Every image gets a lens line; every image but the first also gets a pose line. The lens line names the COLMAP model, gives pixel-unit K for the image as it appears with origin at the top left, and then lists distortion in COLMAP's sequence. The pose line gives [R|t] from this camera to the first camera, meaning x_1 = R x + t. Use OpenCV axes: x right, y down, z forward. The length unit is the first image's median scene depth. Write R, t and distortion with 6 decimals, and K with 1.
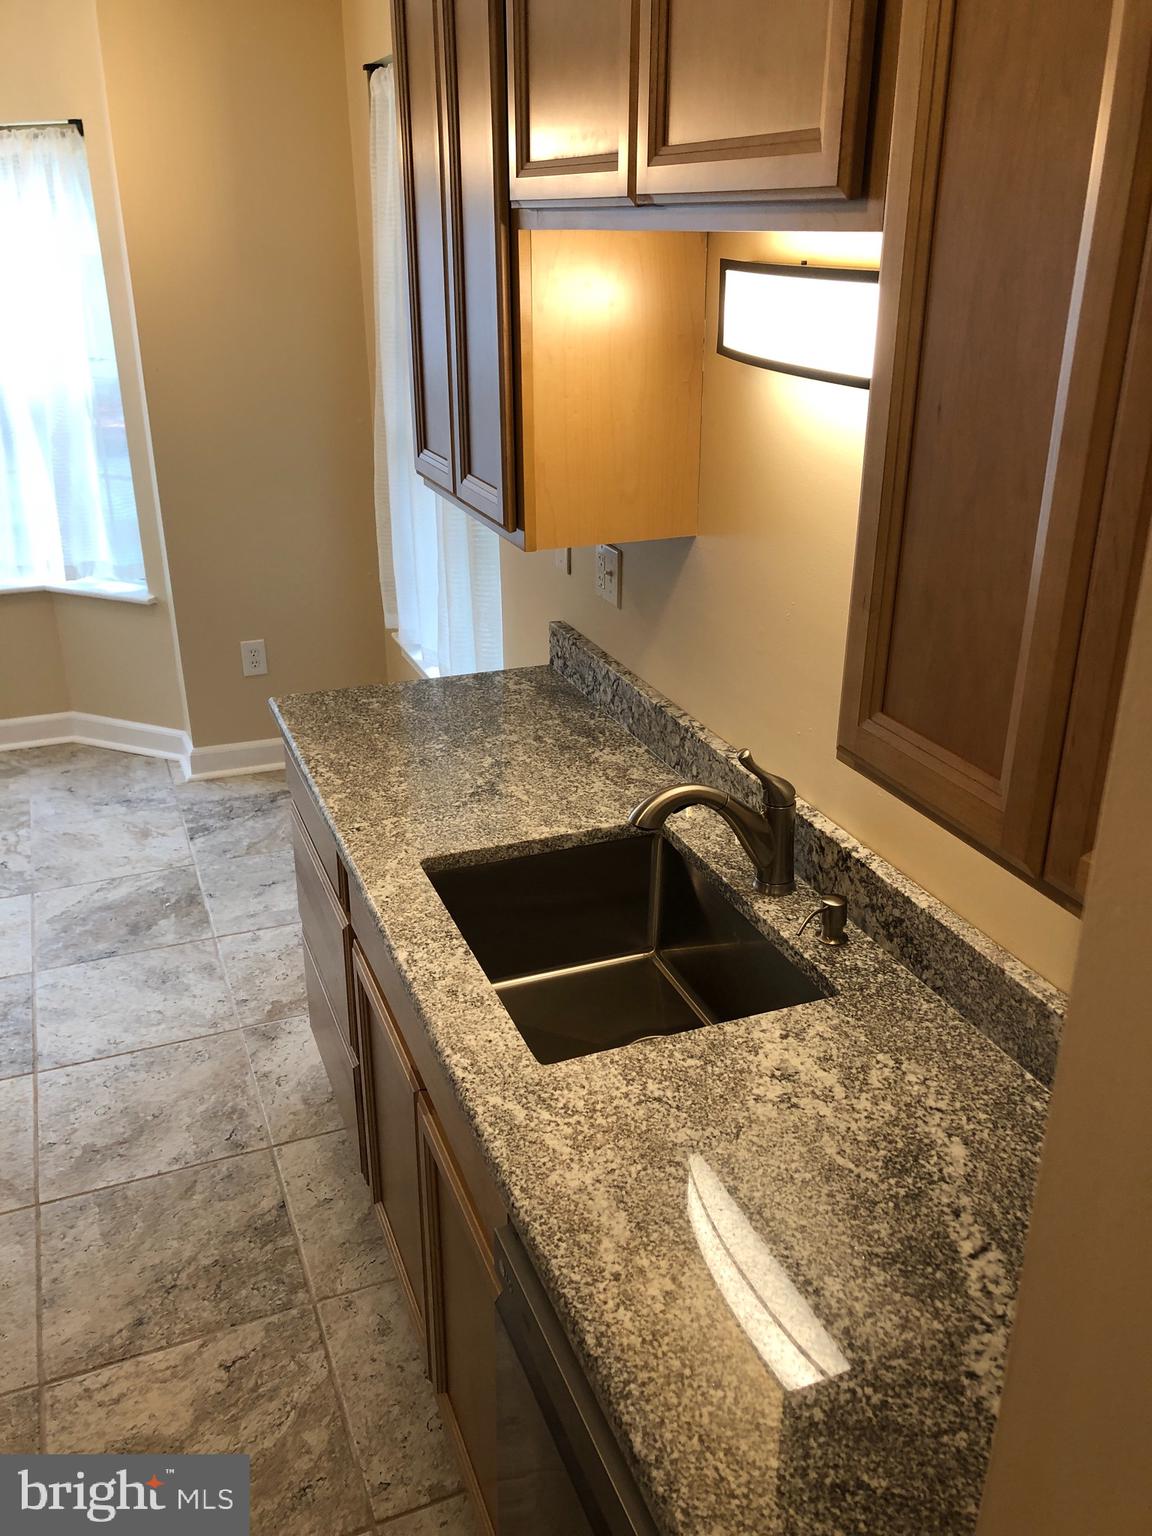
lens RADIAL K [[1273.2, 0, 586.2], [0, 1273.2, 757.6], [0, 0, 1]] dist [0.018861, -0.008565]
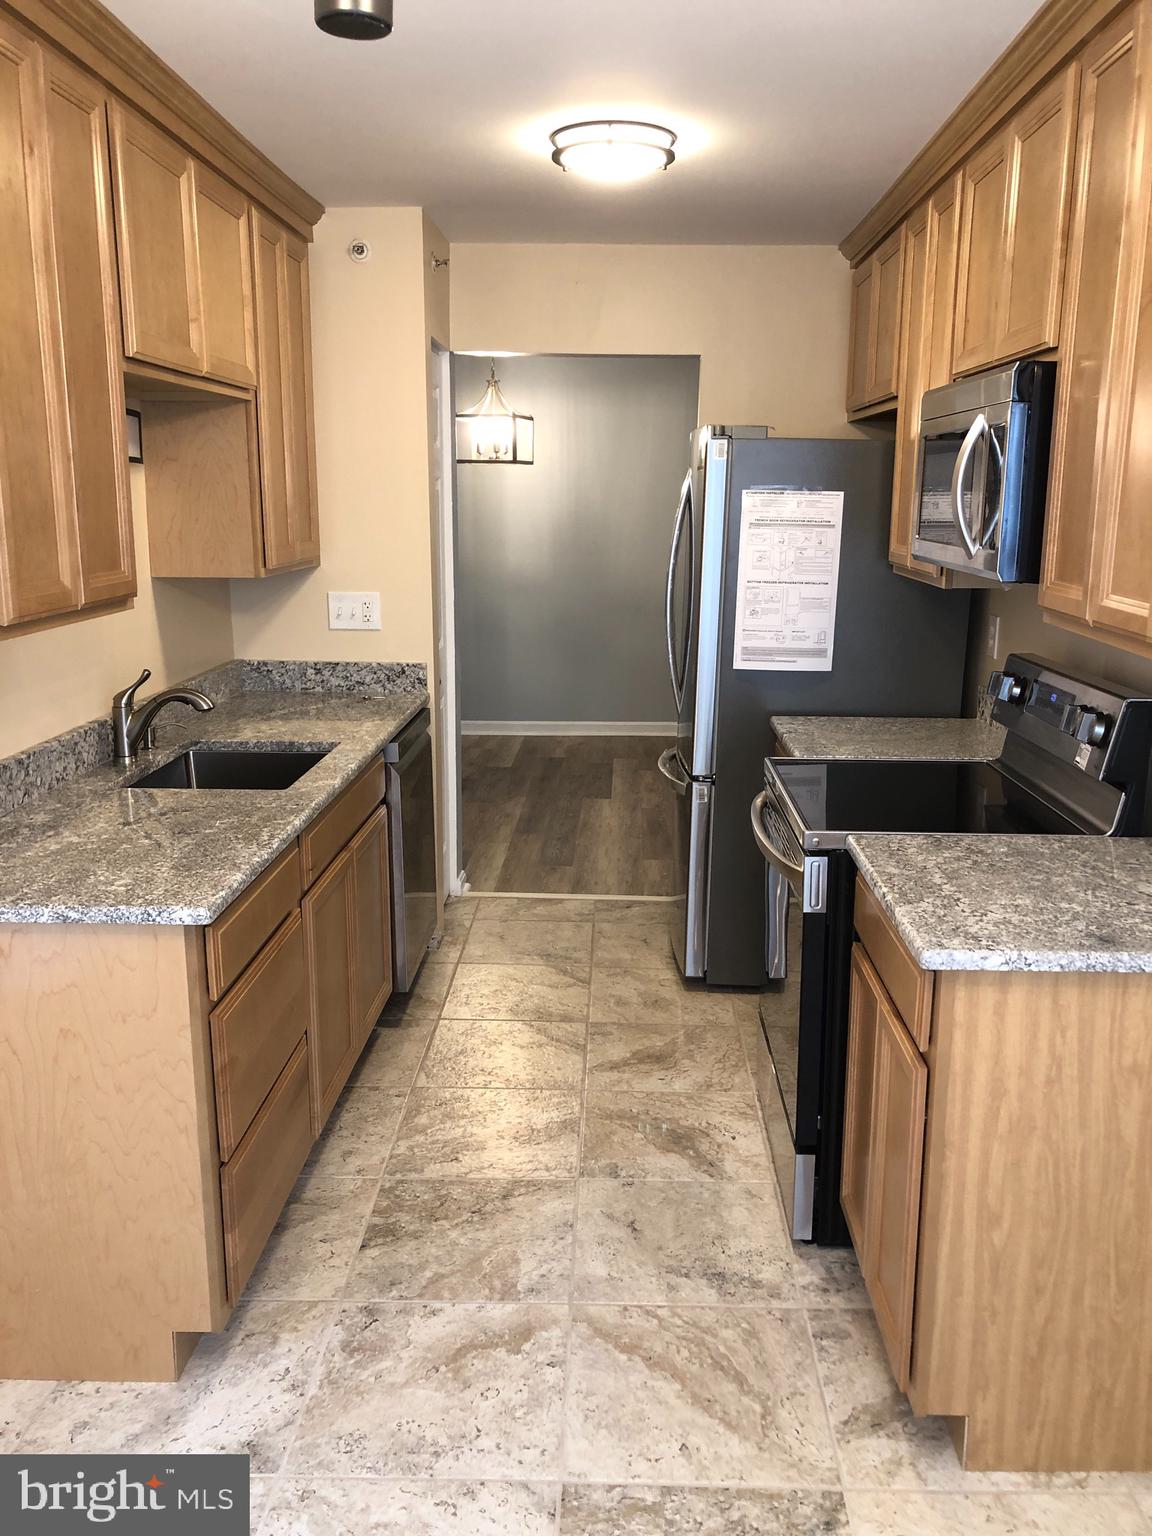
lens RADIAL K [[1273.2, 0, 584.3], [0, 1273.2, 774.9], [0, 0, 1]] dist [0.018861, -0.008565]
pose [[-0.914959, -0.093392, 0.392591, -0.488222], [0.149154, 0.825698, 0.544037, -0.325792], [-0.374970, 0.556328, -0.741550, 0.930156]]
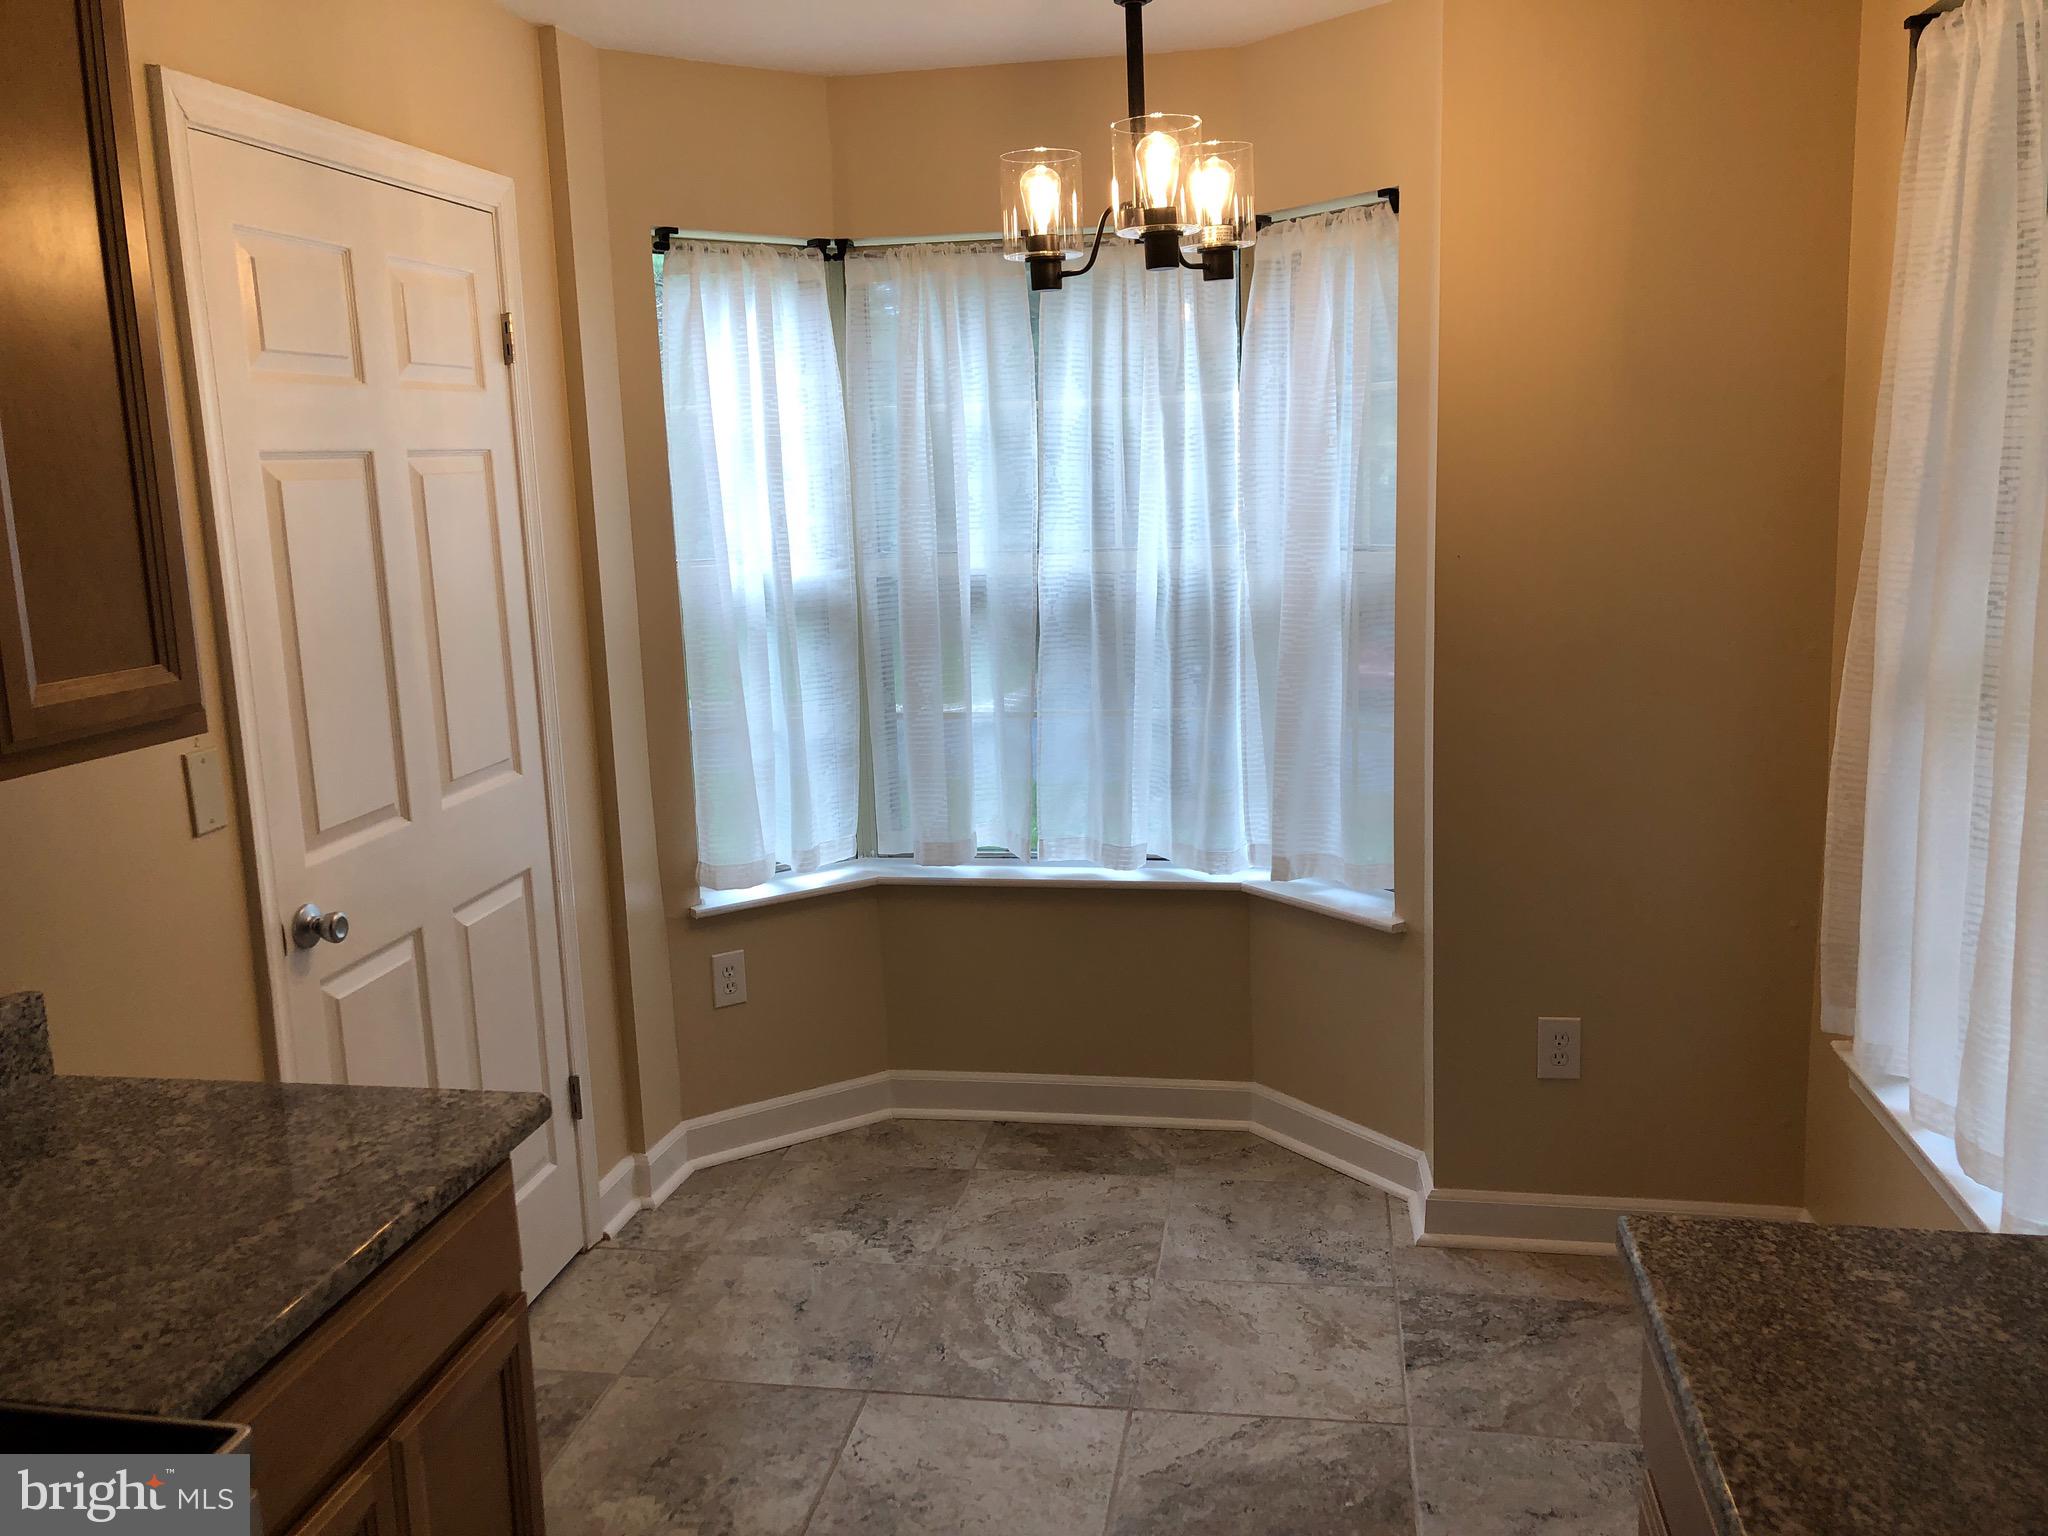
lens RADIAL K [[1697.6, 0, 1036.3], [0, 1697.6, 759.3], [0, 0, 1]] dist [0.018861, -0.008565]
pose [[0.852204, 0.065048, -0.519151, -0.080919], [-0.170779, 0.972479, -0.158492, -0.046489], [0.494553, 0.223727, 0.839859, 0.241931]]
